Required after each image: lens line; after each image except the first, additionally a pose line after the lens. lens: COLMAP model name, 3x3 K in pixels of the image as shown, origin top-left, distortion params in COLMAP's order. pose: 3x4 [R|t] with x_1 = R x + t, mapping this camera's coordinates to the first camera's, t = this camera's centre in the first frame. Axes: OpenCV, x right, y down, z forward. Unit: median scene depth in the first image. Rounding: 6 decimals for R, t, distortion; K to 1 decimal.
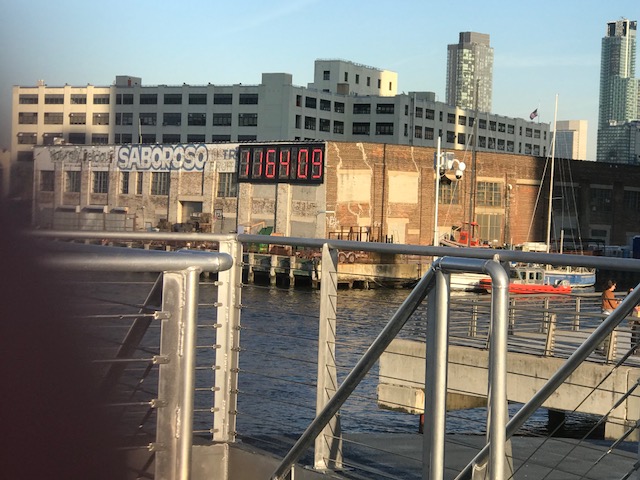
lens RADIAL K [[1683.3, 0, 319.9], [0, 1683.3, 240.4], [0, 0, 1]] dist [0.038476, 0.000000]
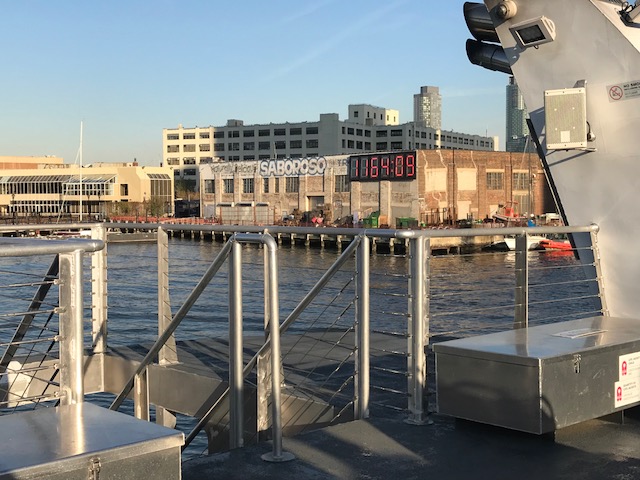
lens RADIAL K [[996.2, 0, 320.1], [0, 996.2, 239.7], [0, 0, 1]] dist [0.271452, 0.000000]
pose [[0.998879, -0.043677, -0.018260, -0.052177], [0.044088, 0.998768, 0.022776, -0.004286], [0.017243, -0.023556, 0.999574, 0.117564]]
